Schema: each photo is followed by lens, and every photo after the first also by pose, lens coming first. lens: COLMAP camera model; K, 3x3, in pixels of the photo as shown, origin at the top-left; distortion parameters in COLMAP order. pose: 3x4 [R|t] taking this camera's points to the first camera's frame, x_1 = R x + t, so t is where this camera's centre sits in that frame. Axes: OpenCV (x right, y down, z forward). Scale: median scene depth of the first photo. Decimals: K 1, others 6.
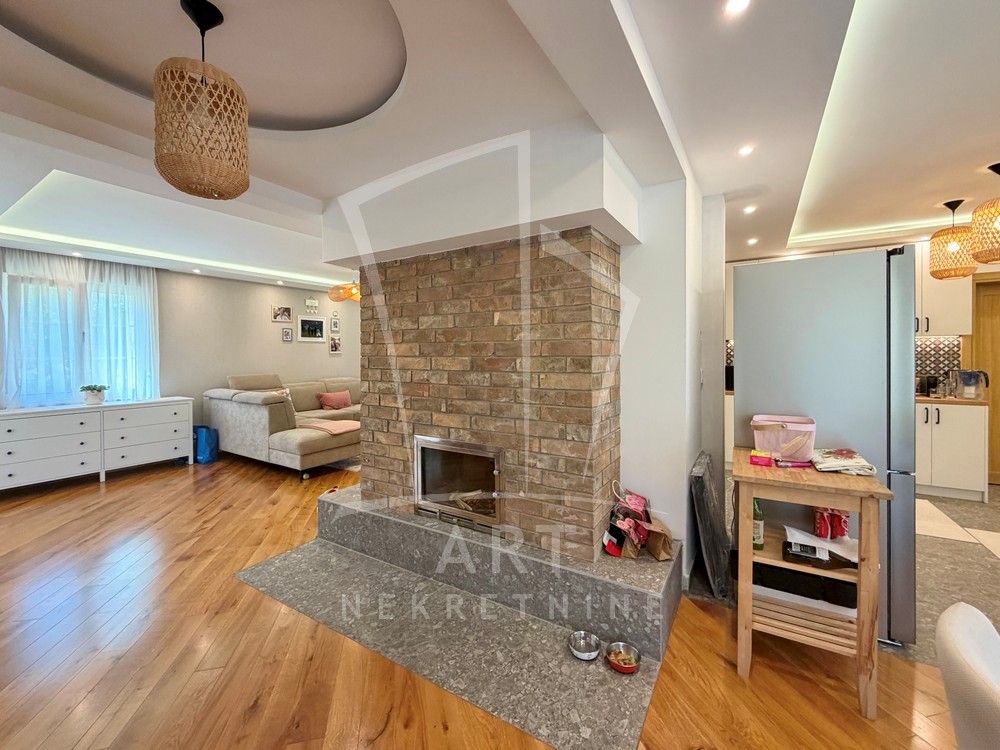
lens RADIAL K [[405.7, 0, 499.9], [0, 405.7, 369.1], [0, 0, 1]] dist [-0.000588, -0.000387]
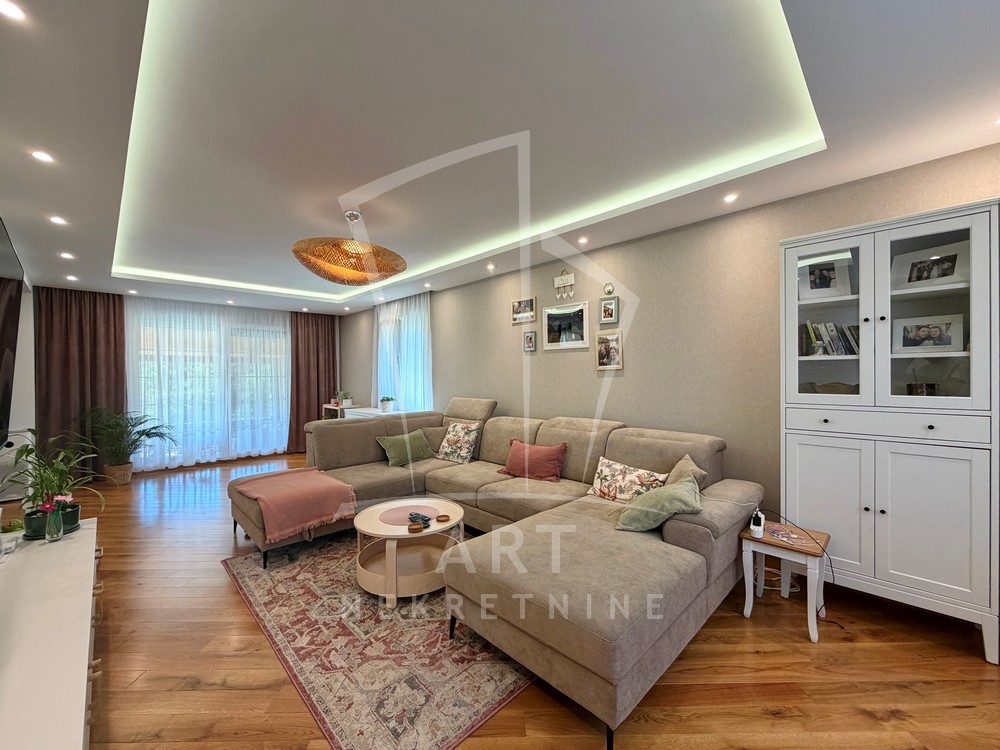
lens RADIAL K [[398.9, 0, 496.1], [0, 398.9, 377.3], [0, 0, 1]] dist [0.001028, -0.000107]
pose [[-0.226684, 0.010155, -0.973915, 0.095361], [-0.030751, 0.999372, 0.017578, -0.036568], [0.973483, 0.033934, -0.226229, 1.056078]]
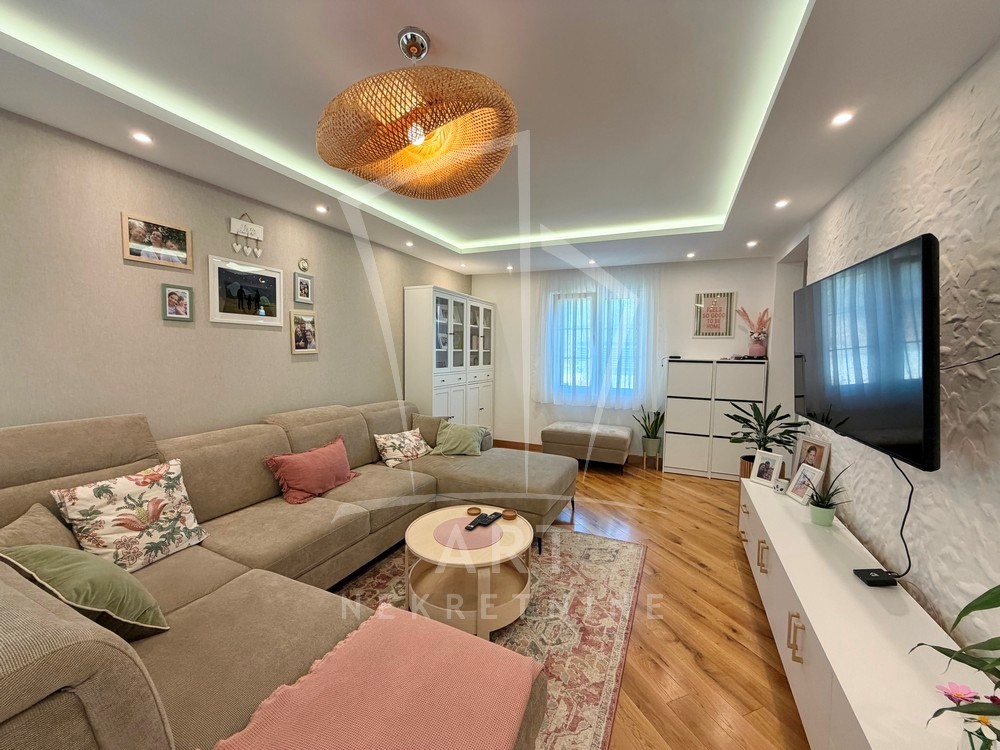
lens RADIAL K [[398.9, 0, 496.1], [0, 398.9, 377.3], [0, 0, 1]] dist [0.001028, -0.000107]
pose [[0.990604, 0.006361, 0.136613, -0.277438], [-0.010253, 0.999561, 0.027808, -0.029242], [-0.136376, -0.028947, 0.990234, 0.579368]]
